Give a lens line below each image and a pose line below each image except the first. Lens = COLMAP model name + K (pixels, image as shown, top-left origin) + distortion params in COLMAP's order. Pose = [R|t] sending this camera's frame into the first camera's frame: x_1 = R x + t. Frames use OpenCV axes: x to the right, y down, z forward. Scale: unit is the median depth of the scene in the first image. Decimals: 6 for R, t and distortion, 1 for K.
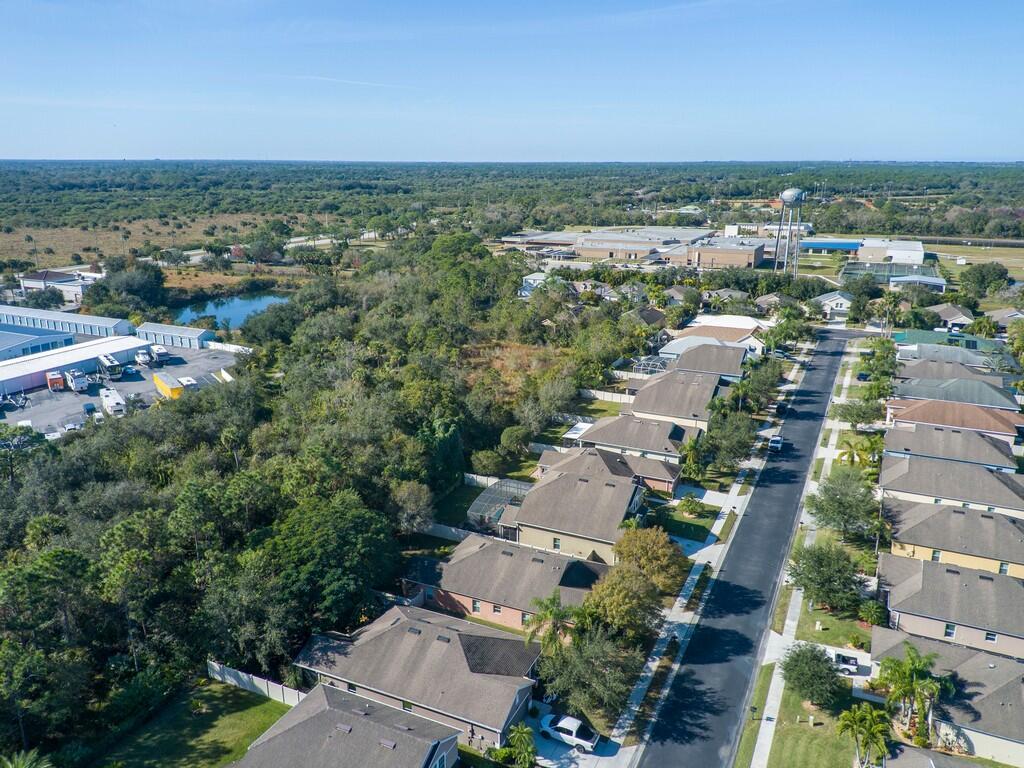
lens RADIAL K [[776.3, 0, 513.8], [0, 776.3, 385.2], [0, 0, 1]] dist [0.089007, -0.114938]
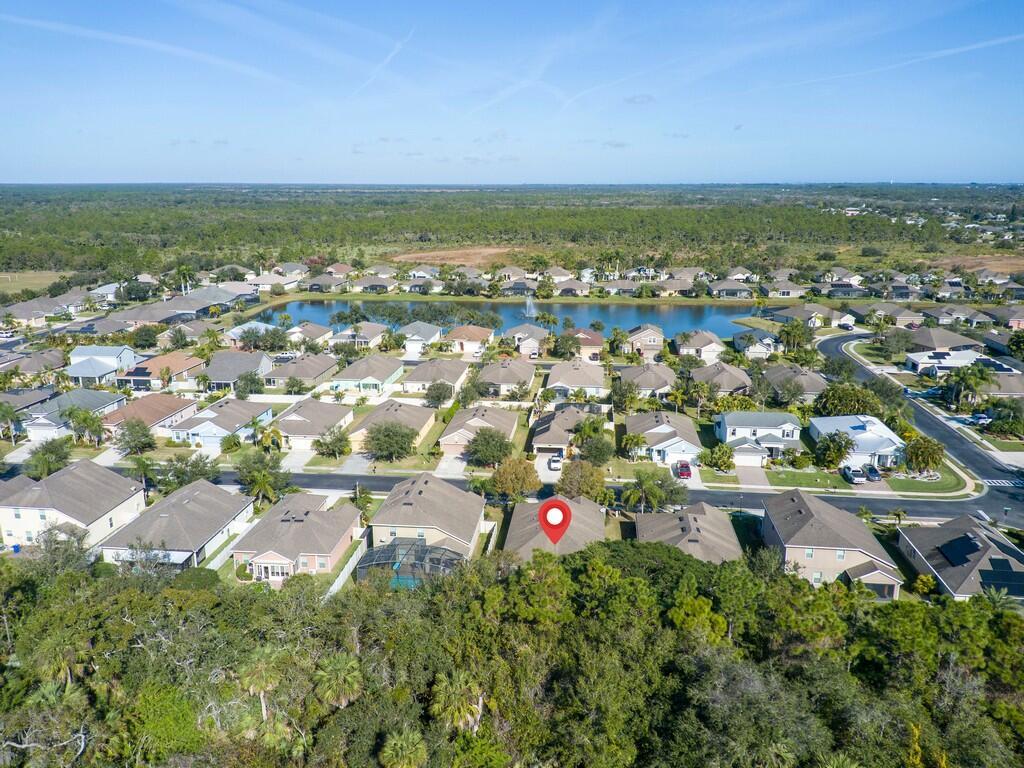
lens RADIAL K [[766.8, 0, 505.7], [0, 766.8, 381.1], [0, 0, 1]] dist [0.097990, -0.151974]
pose [[-0.313596, -0.241366, 0.918368, -0.743865], [0.266347, 0.905969, 0.329057, -0.279160], [-0.911437, 0.347796, -0.219821, 0.953879]]
